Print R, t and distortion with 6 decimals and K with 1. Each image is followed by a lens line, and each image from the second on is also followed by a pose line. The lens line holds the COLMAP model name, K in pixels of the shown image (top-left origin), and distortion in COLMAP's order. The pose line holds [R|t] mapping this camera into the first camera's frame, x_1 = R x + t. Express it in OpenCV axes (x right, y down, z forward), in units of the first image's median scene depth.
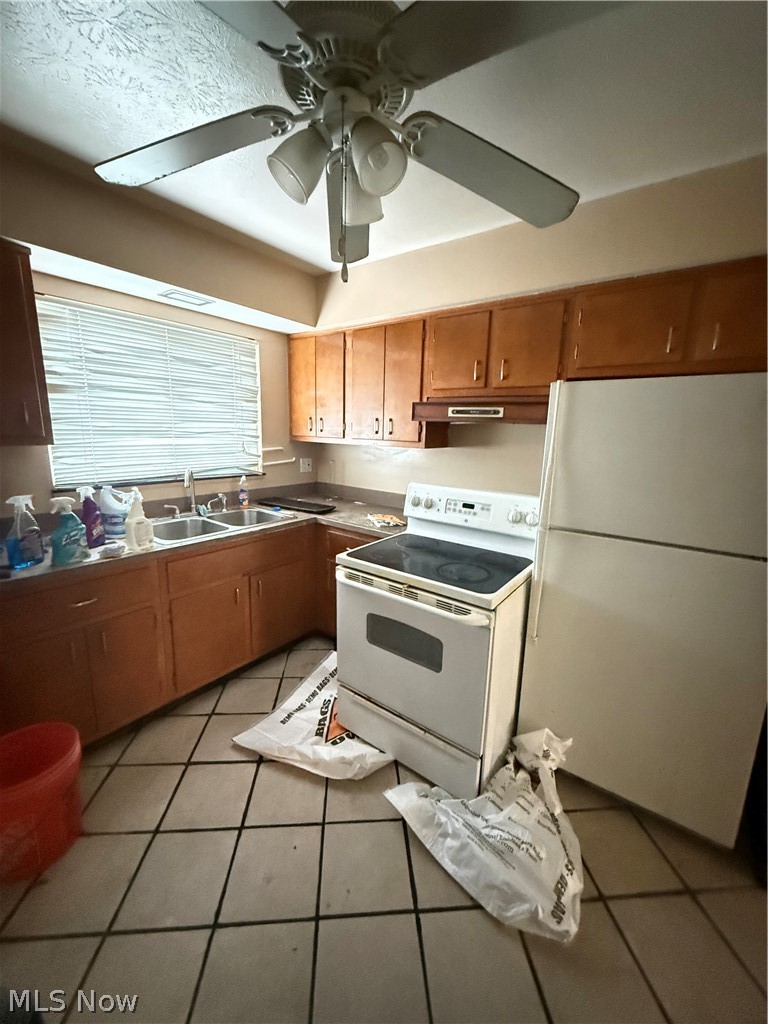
lens RADIAL K [[405.1, 0, 383.6], [0, 405.1, 512.1], [0, 0, 1]] dist [0.001359, 0.000224]
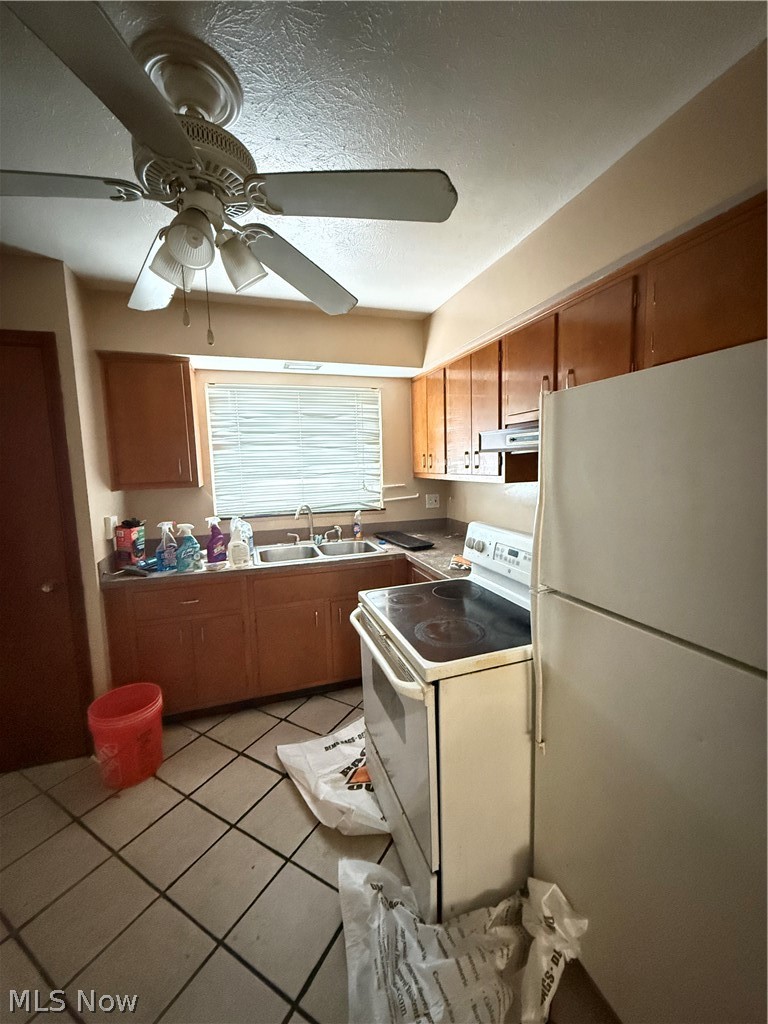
lens RADIAL K [[405.1, 0, 383.6], [0, 405.1, 512.0], [0, 0, 1]] dist [0.001359, 0.000224]
pose [[0.824687, 0.020249, -0.565226, 0.392047], [-0.067900, 0.995676, -0.063398, -0.024318], [0.561498, 0.090663, 0.822496, 0.154339]]
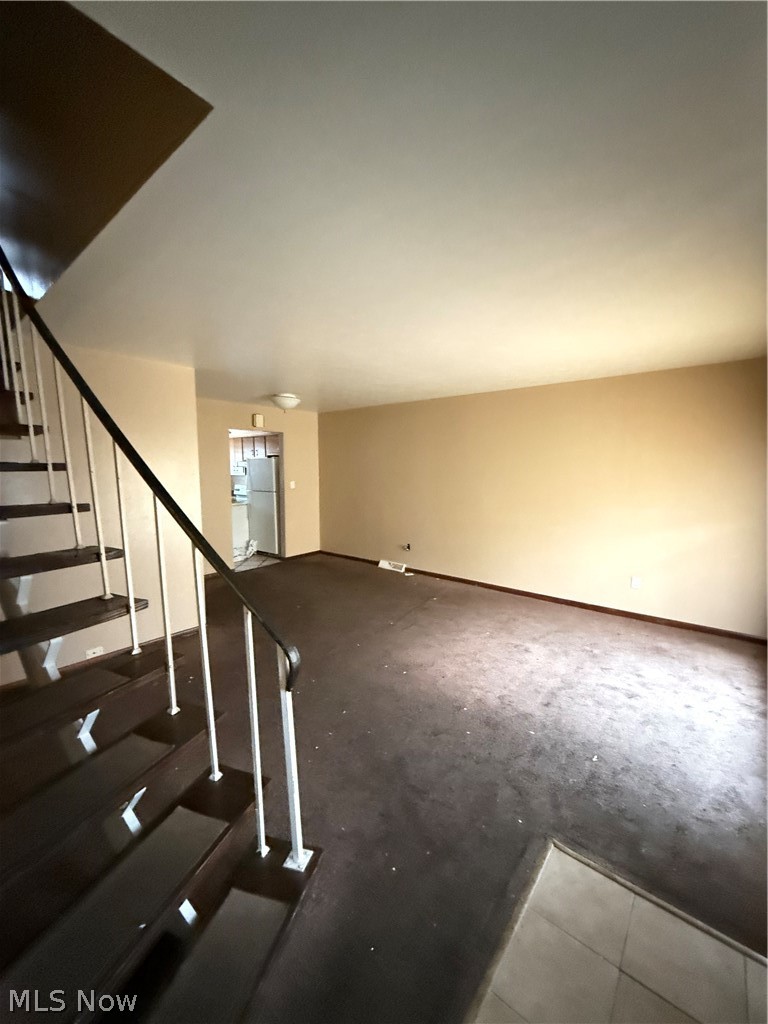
lens RADIAL K [[405.1, 0, 385.3], [0, 405.1, 515.3], [0, 0, 1]] dist [0.001359, 0.000224]
pose [[0.998766, -0.025339, -0.042708, 1.411554], [0.021836, 0.996507, -0.080600, 0.468622], [0.044601, 0.079568, 0.995831, -2.250147]]
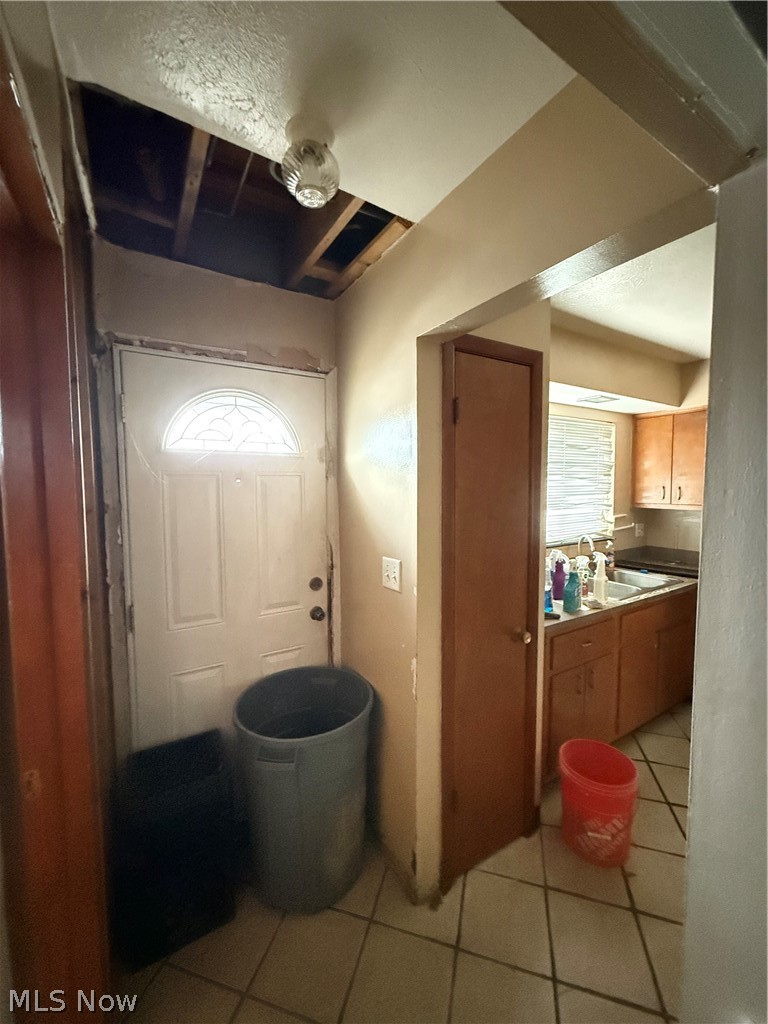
lens RADIAL K [[405.1, 0, 382.2], [0, 405.1, 514.4], [0, 0, 1]] dist [0.001359, 0.000224]
pose [[0.929996, -0.016553, -0.367197, -0.606182], [-0.034119, 0.990785, -0.131076, 0.007892], [0.365983, 0.134429, 0.920861, -0.316485]]
